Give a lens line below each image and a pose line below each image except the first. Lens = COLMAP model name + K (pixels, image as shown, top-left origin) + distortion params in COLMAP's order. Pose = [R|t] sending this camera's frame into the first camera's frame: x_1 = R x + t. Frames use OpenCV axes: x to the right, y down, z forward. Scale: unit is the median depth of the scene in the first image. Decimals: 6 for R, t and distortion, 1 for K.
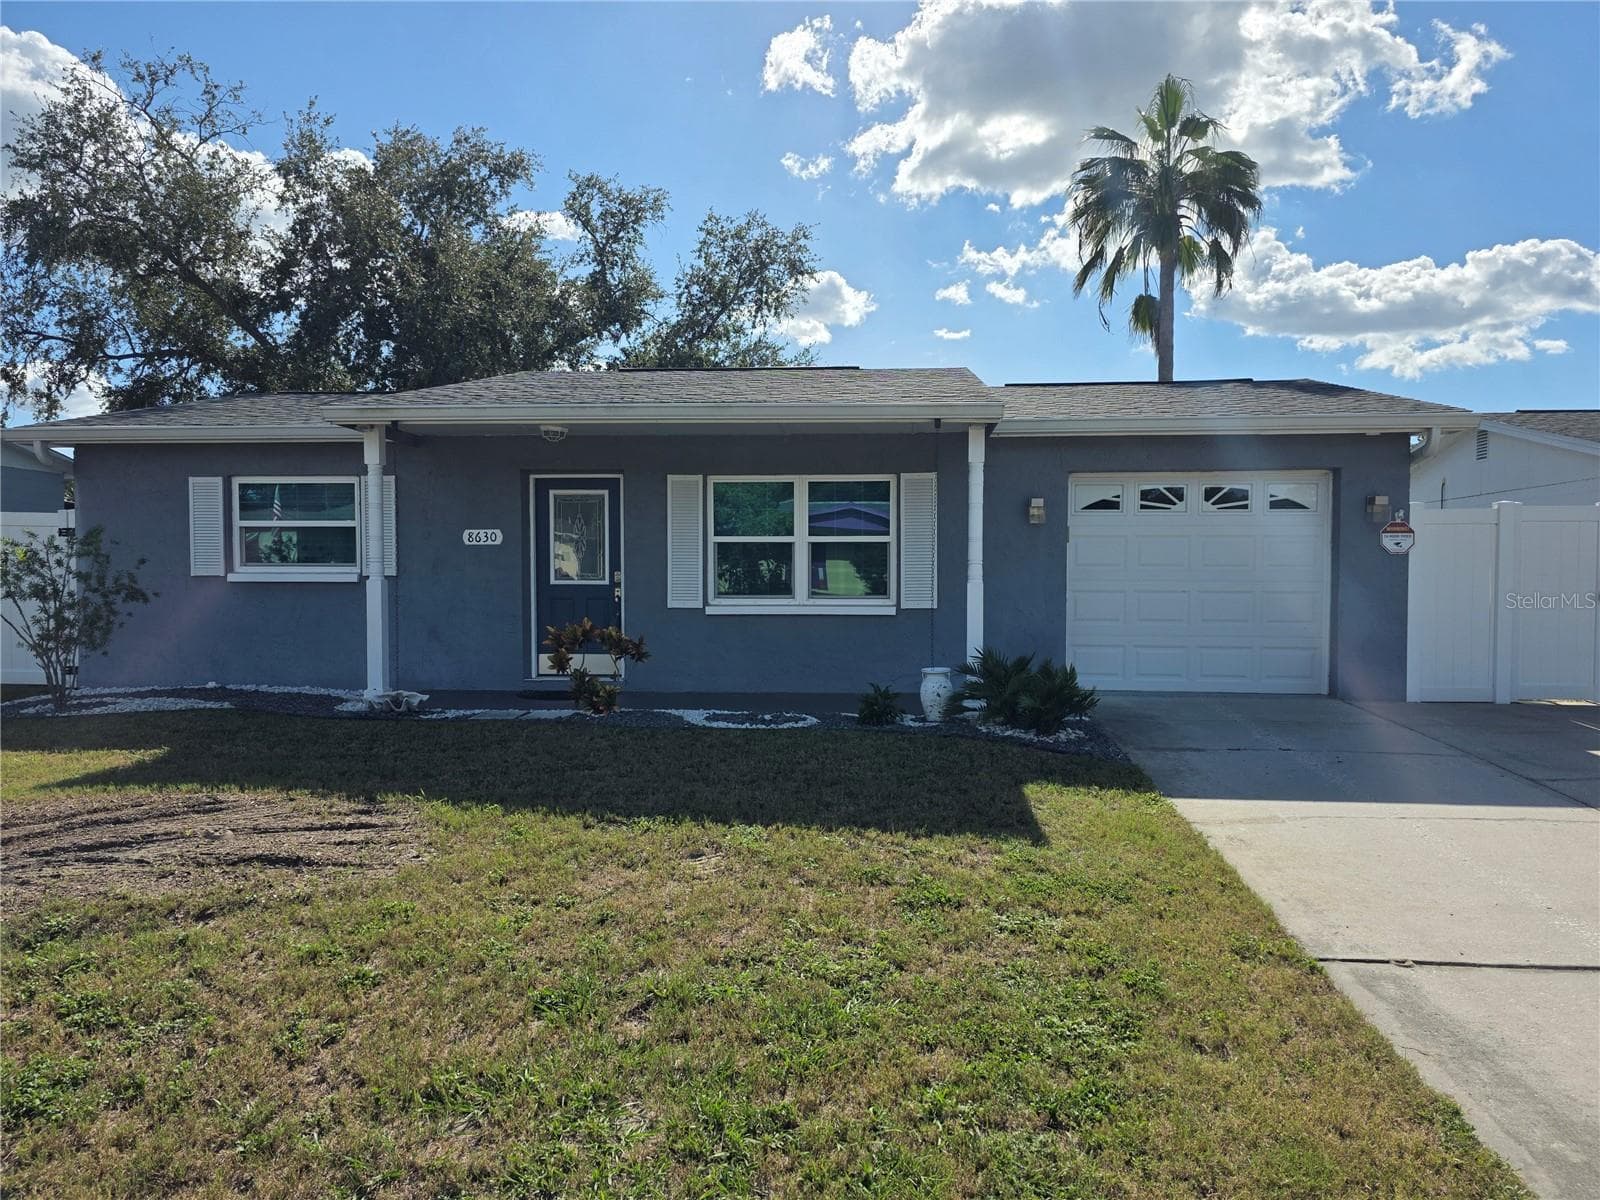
lens RADIAL K [[1061.9, 0, 811.4], [0, 1061.9, 657.5], [0, 0, 1]] dist [0.036106, 0.001467]
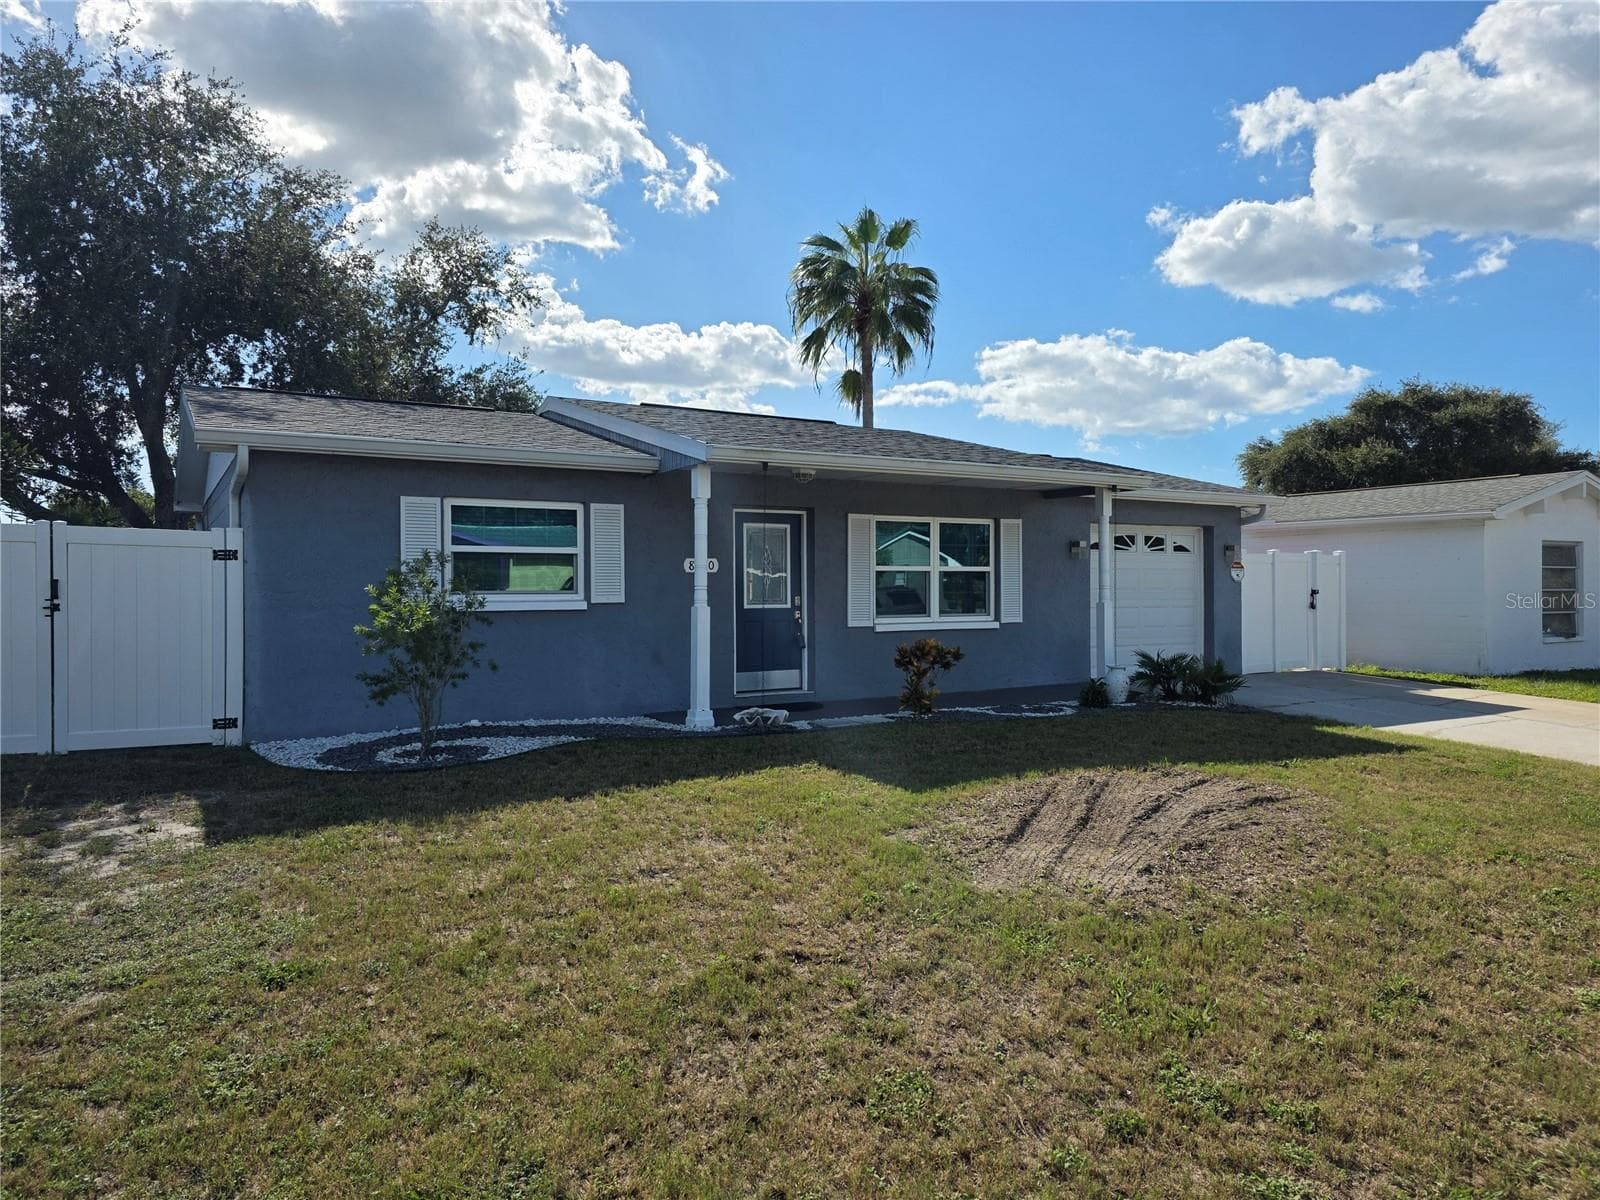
lens RADIAL K [[1083.0, 0, 800.3], [0, 1083.0, 593.2], [0, 0, 1]] dist [0.027119, -0.020320]
pose [[0.810630, -0.007297, 0.585514, -0.850635], [0.055209, 0.996420, -0.064019, -0.011101], [-0.582951, 0.084221, 0.808131, 0.076529]]
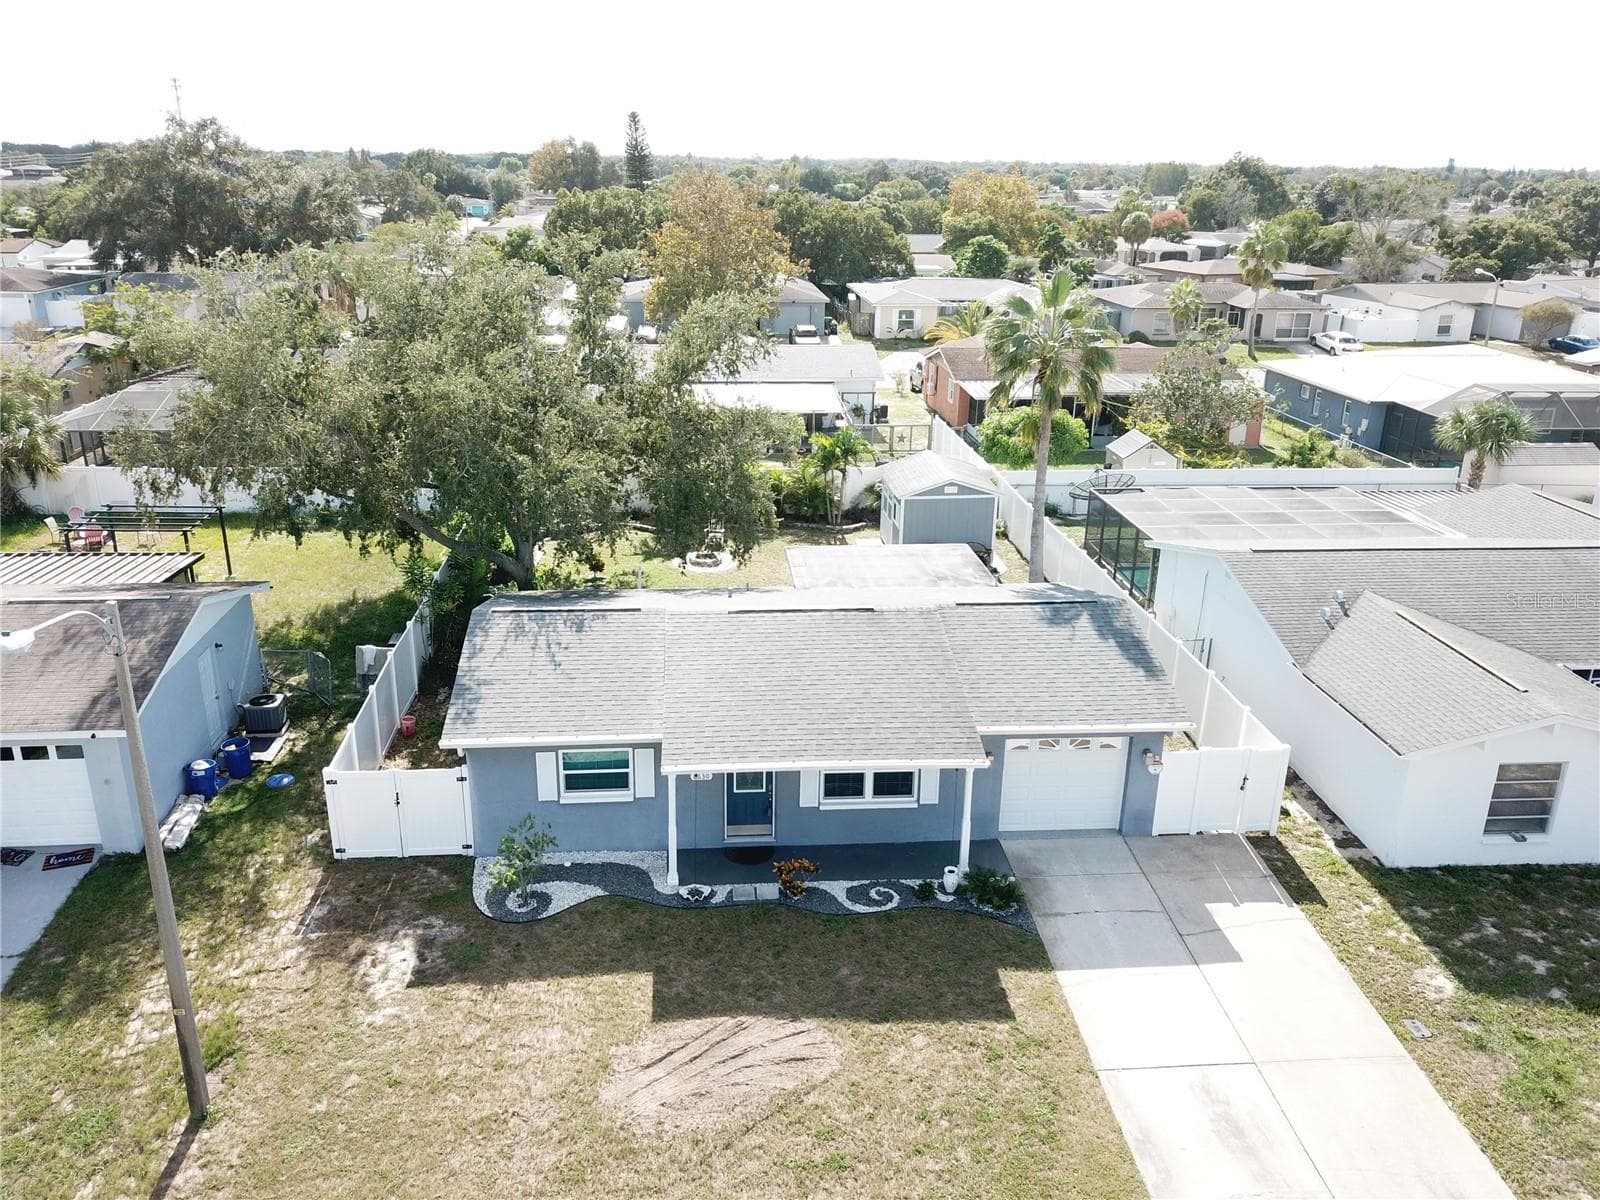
lens RADIAL K [[1239.5, 0, 796.9], [0, 1239.5, 599.8], [0, 0, 1]] dist [0.013229, -0.015076]
pose [[0.984997, -0.041634, 0.167473, -0.492271], [-0.004091, 0.964555, 0.263849, -0.982107], [-0.172522, -0.260576, 0.949914, -1.009708]]
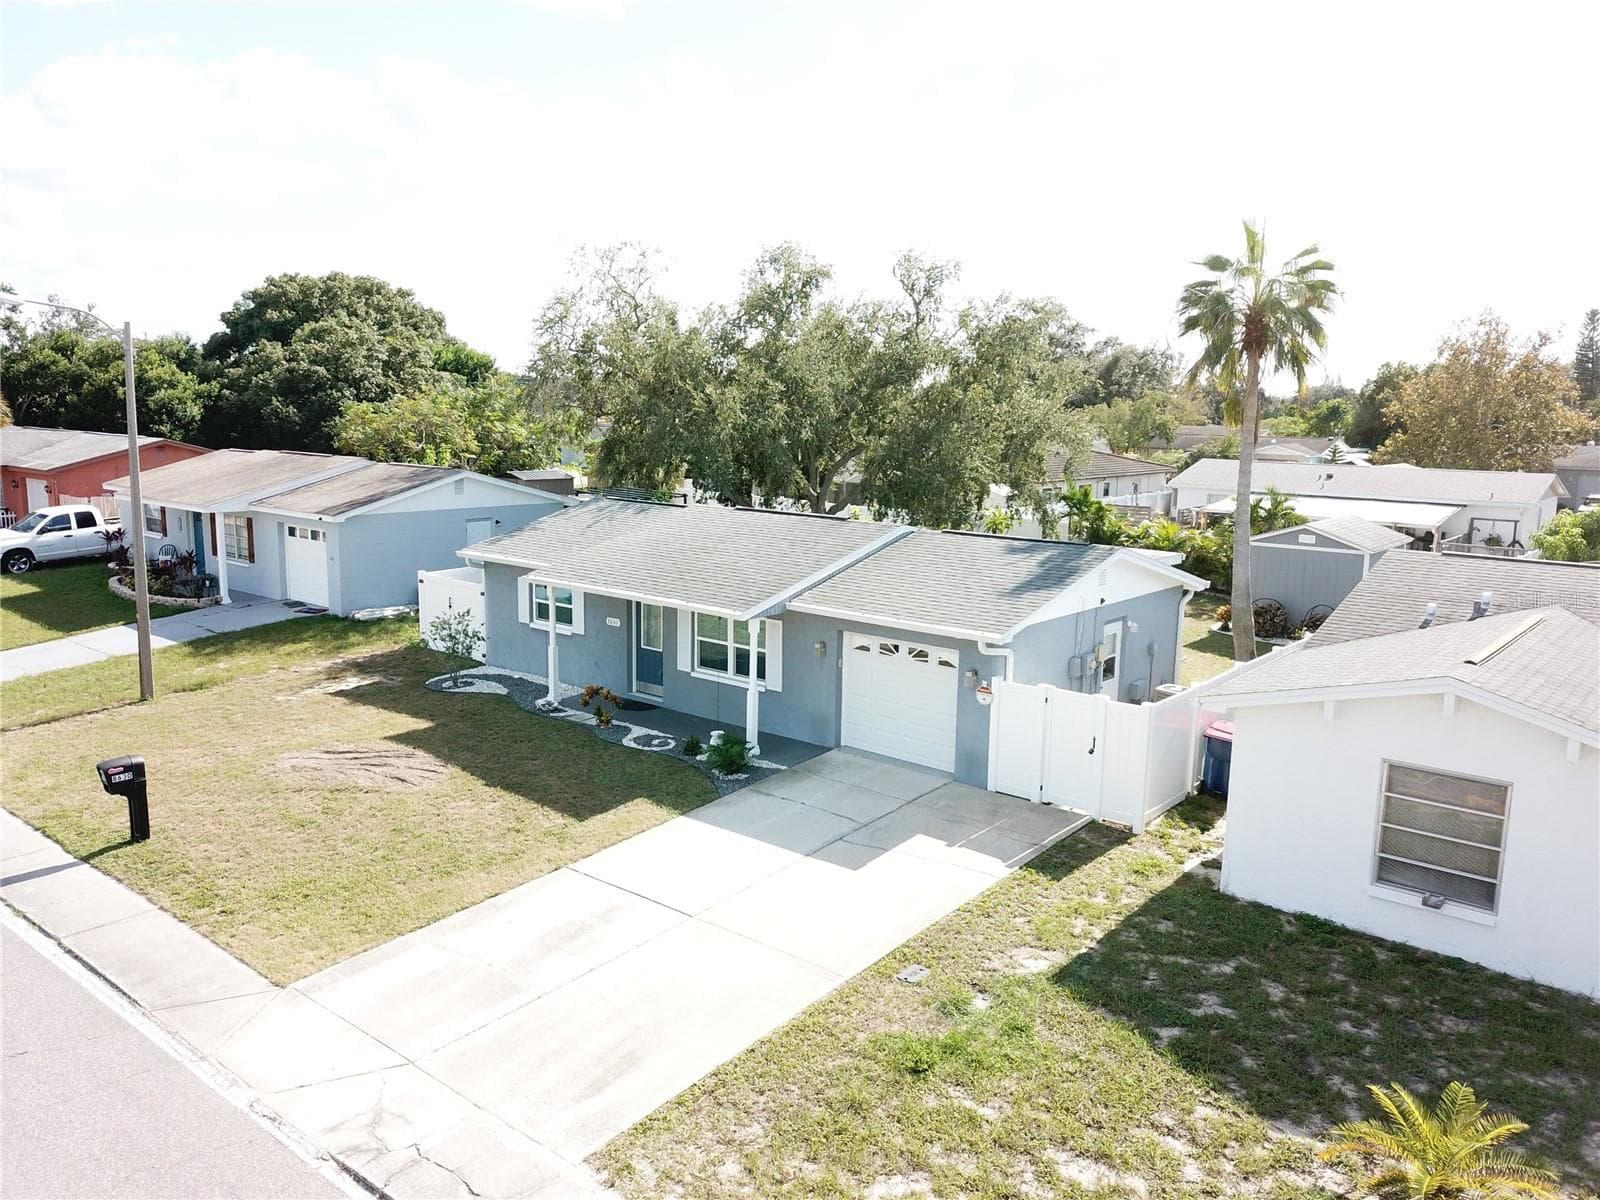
lens RADIAL K [[1239.5, 0, 788.2], [0, 1239.5, 605.1], [0, 0, 1]] dist [0.013229, -0.015076]
pose [[0.814630, 0.111309, -0.569199, 1.296713], [-0.062536, 0.992547, 0.104594, -0.409997], [0.576599, -0.049610, 0.815520, -0.726323]]
